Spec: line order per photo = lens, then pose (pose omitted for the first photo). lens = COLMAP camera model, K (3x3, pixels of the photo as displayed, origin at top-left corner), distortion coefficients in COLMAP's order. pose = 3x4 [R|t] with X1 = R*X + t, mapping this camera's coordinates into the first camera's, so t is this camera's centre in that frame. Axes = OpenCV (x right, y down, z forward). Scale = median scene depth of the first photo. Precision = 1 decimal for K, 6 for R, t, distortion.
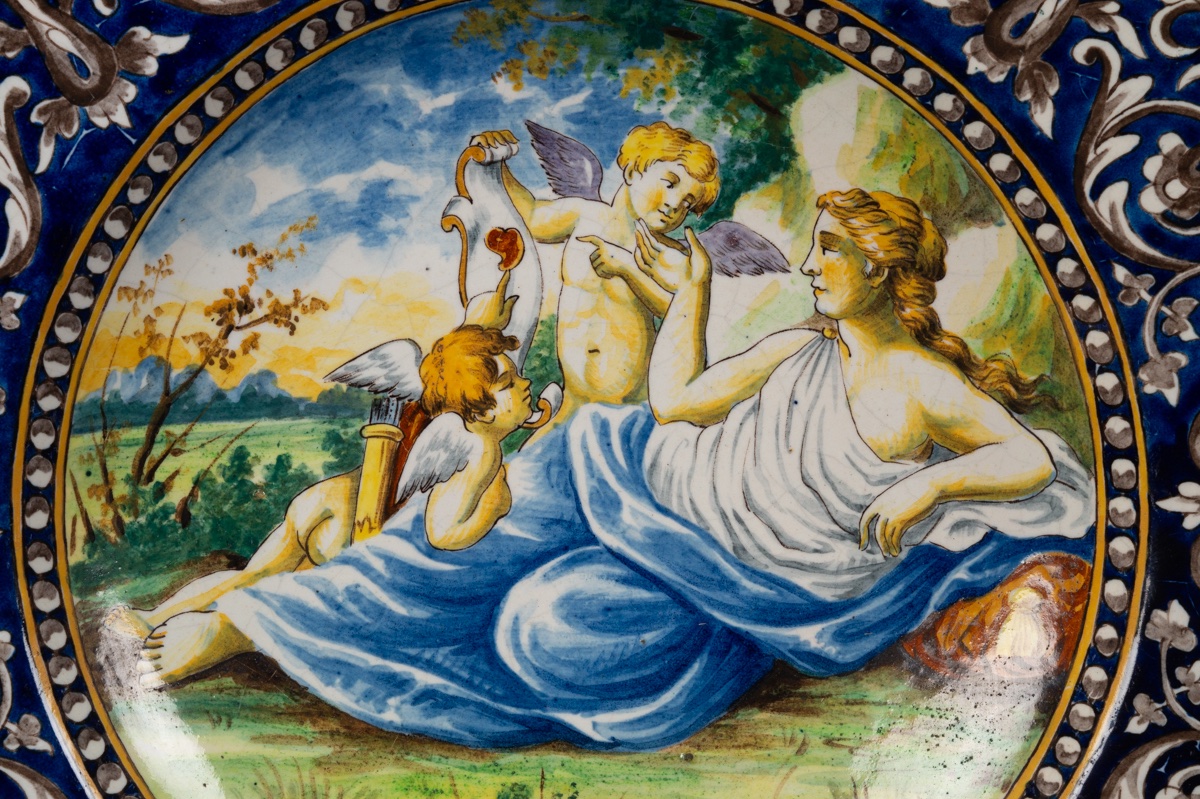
lens RADIAL K [[2867.2, 0, 620.0], [0, 2867.2, 396.8], [0, 0, 1]] dist [0.024167, -0.456874]
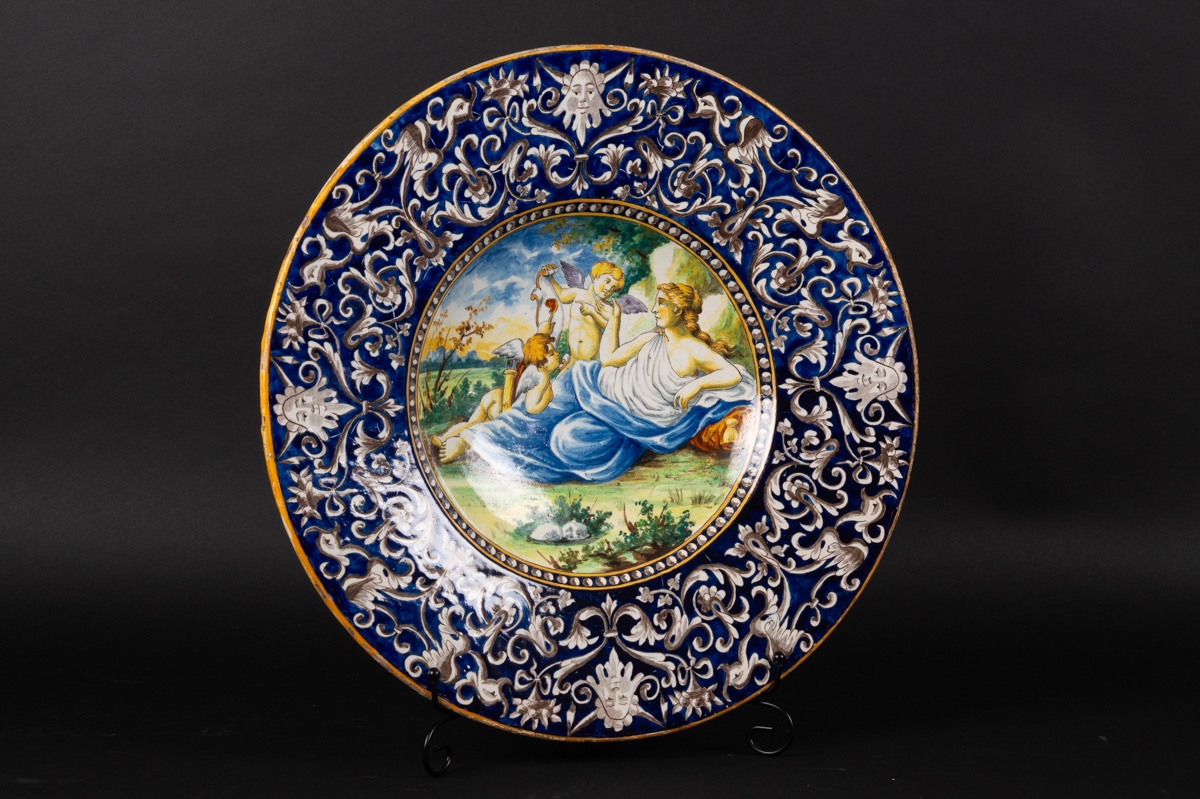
lens RADIAL K [[2867.2, 0, 620.0], [0, 2867.2, 396.8], [0, 0, 1]] dist [0.024167, -0.456874]
pose [[0.953795, -0.029549, 0.299000, -0.833459], [0.040110, 0.998767, -0.029244, 0.124649], [-0.297767, 0.039885, 0.953805, -1.733064]]
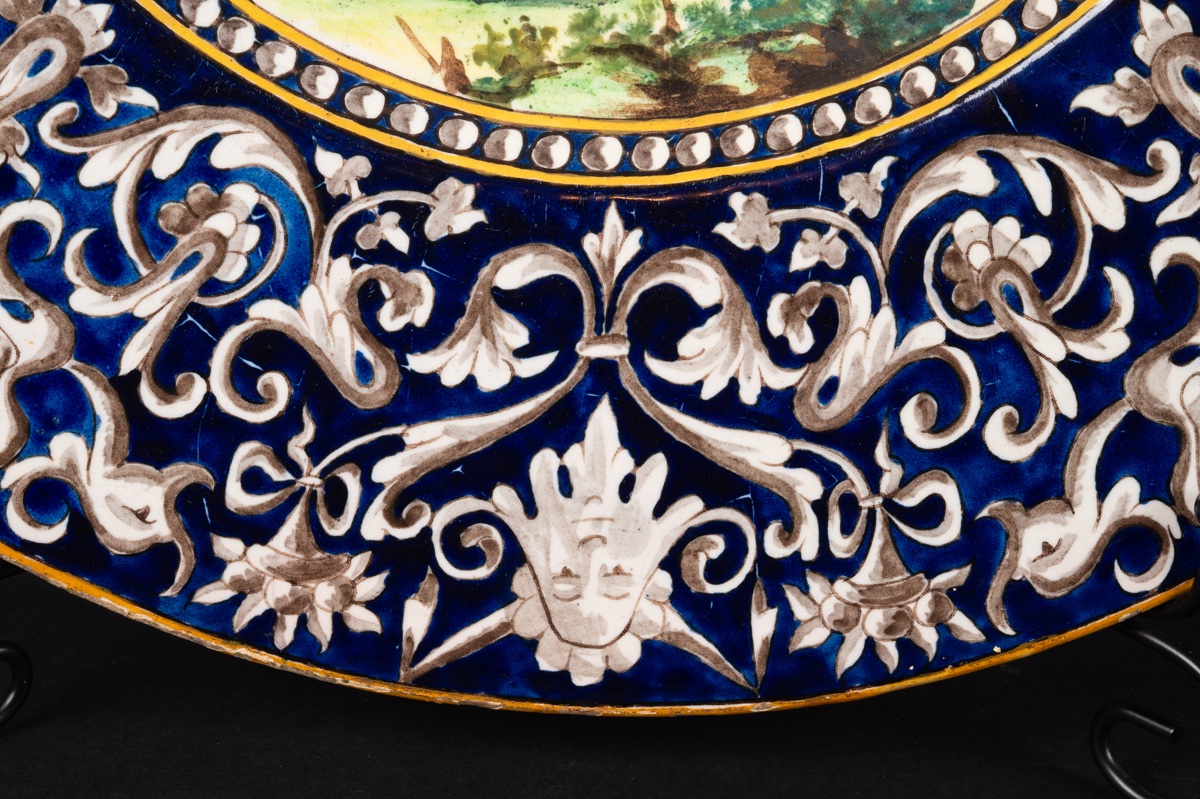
lens RADIAL K [[2867.2, 0, 620.0], [0, 2867.2, 396.8], [0, 0, 1]] dist [0.024167, -0.456874]
pose [[0.996866, 0.049059, -0.062054, 0.047828], [-0.029237, 0.957416, 0.287228, 0.059495], [0.073503, -0.284514, 0.955850, 0.203484]]
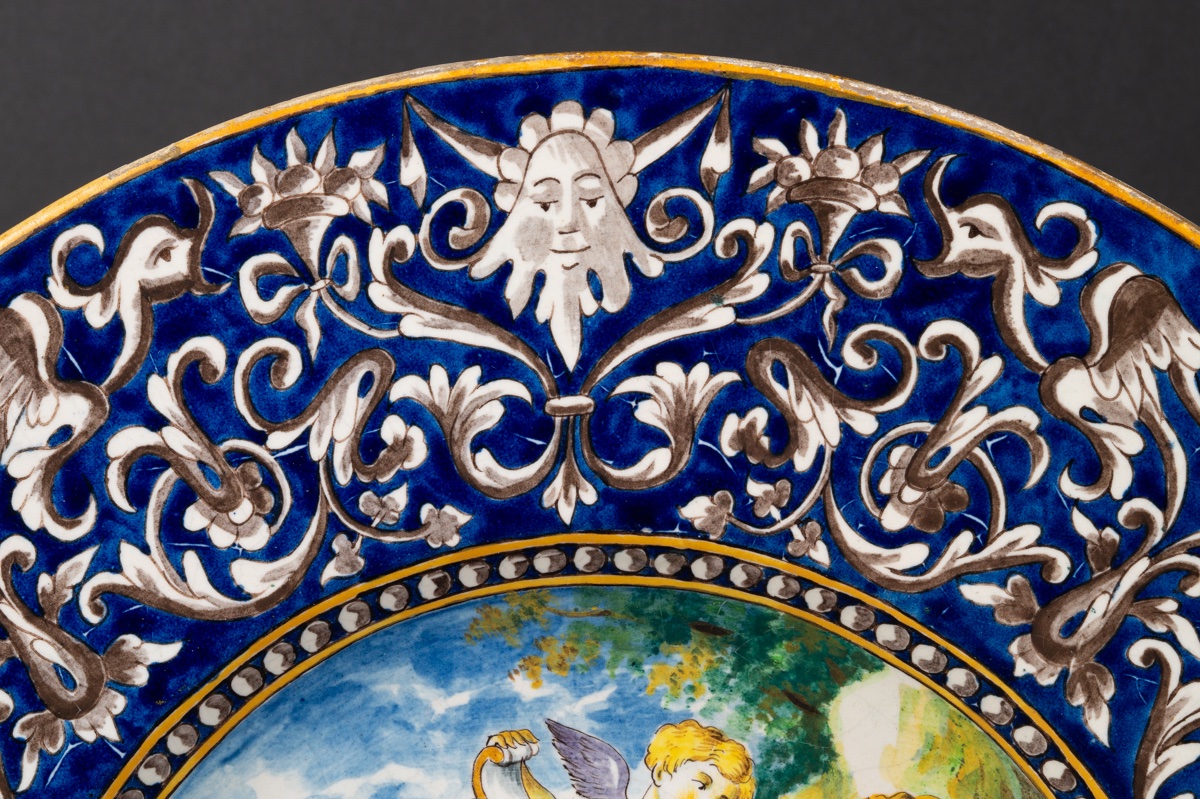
lens RADIAL K [[2867.2, 0, 620.0], [0, 2867.2, 396.8], [0, 0, 1]] dist [0.024167, -0.456874]
pose [[0.997517, -0.011595, -0.069465, 0.057504], [0.003146, 0.992706, -0.120517, -0.087996], [0.070356, 0.119999, 0.990278, 0.062593]]
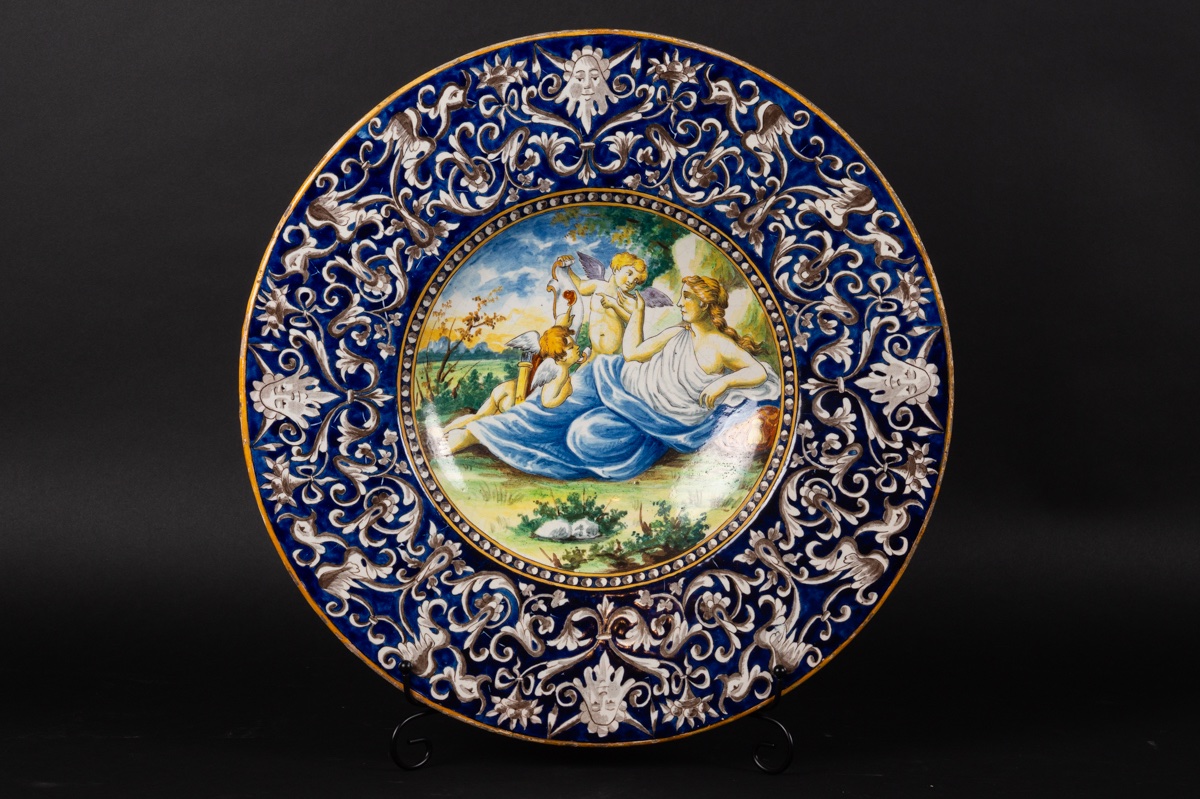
lens RADIAL K [[2867.2, 0, 620.0], [0, 2867.2, 396.8], [0, 0, 1]] dist [0.024167, -0.456874]
pose [[0.999586, -0.003902, -0.028489, 0.087354], [0.002952, 0.999440, -0.033319, 0.137202], [0.028603, 0.033221, 0.999039, -1.773223]]
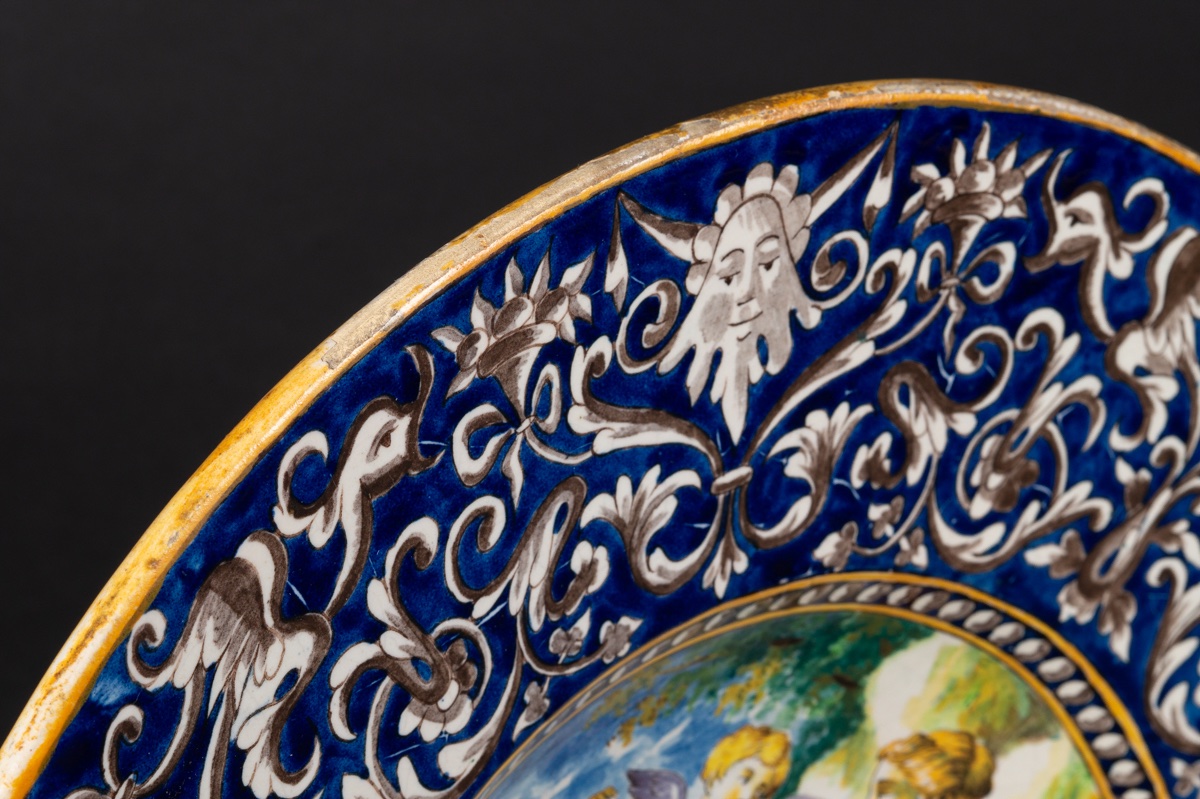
lens RADIAL K [[2972.8, 0, 600.0], [0, 2972.8, 399.5], [0, 0, 1]] dist [0.017332, -0.214041]
pose [[0.793901, -0.229139, 0.563220, -0.516990], [0.089405, 0.960199, 0.264622, -0.440647], [-0.601438, -0.159729, 0.782789, 0.324872]]
